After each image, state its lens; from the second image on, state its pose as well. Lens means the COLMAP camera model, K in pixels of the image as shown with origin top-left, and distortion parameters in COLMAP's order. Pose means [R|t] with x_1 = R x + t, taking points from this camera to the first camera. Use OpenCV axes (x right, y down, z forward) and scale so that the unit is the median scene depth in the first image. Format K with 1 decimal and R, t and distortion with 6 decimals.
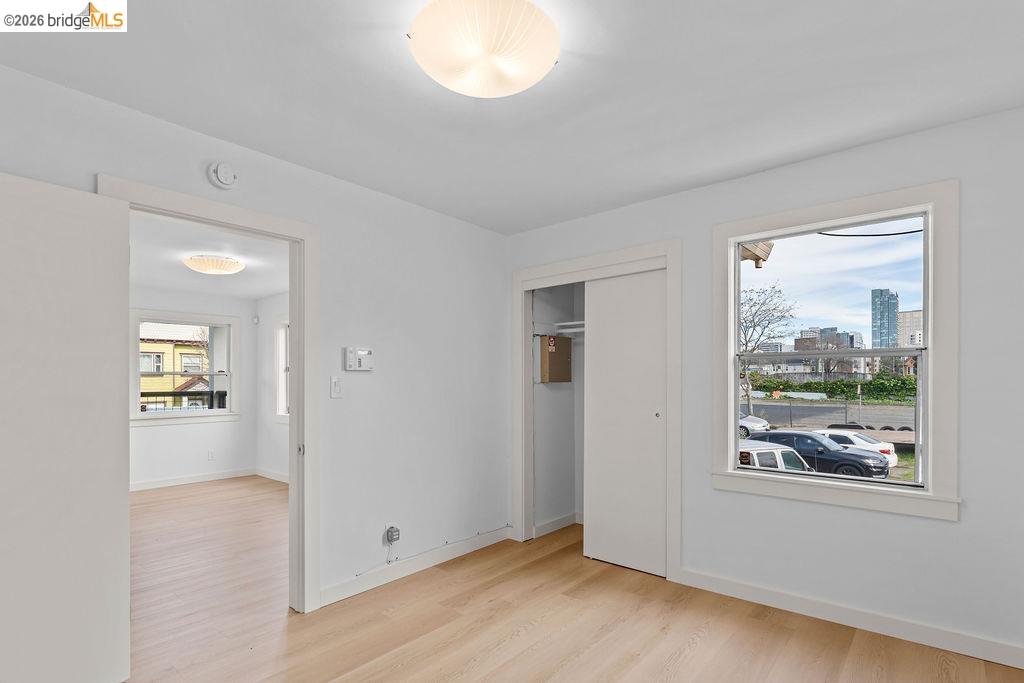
lens RADIAL K [[504.0, 0, 520.8], [0, 504.0, 380.6], [0, 0, 1]] dist [0.002432, 0.000280]
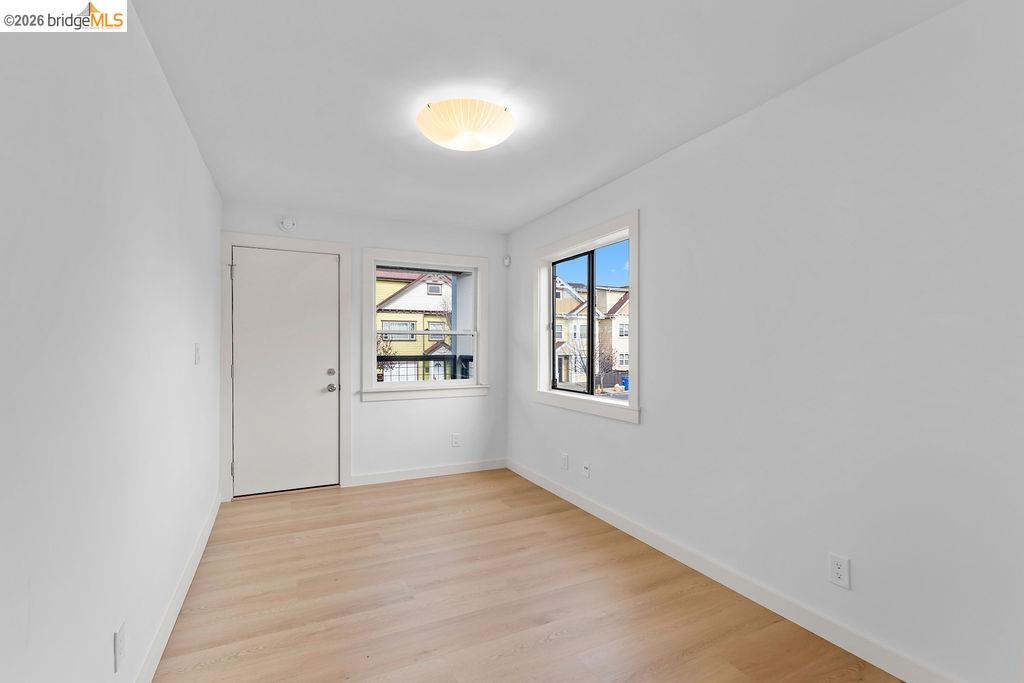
lens RADIAL K [[463.4, 0, 512.5], [0, 463.4, 345.5], [0, 0, 1]] dist [-0.002189, -0.000169]
pose [[0.914602, 0.003051, -0.404343, -0.218891], [-0.004130, 0.999990, -0.001796, 0.005751], [0.404333, 0.003313, 0.914606, 0.342896]]
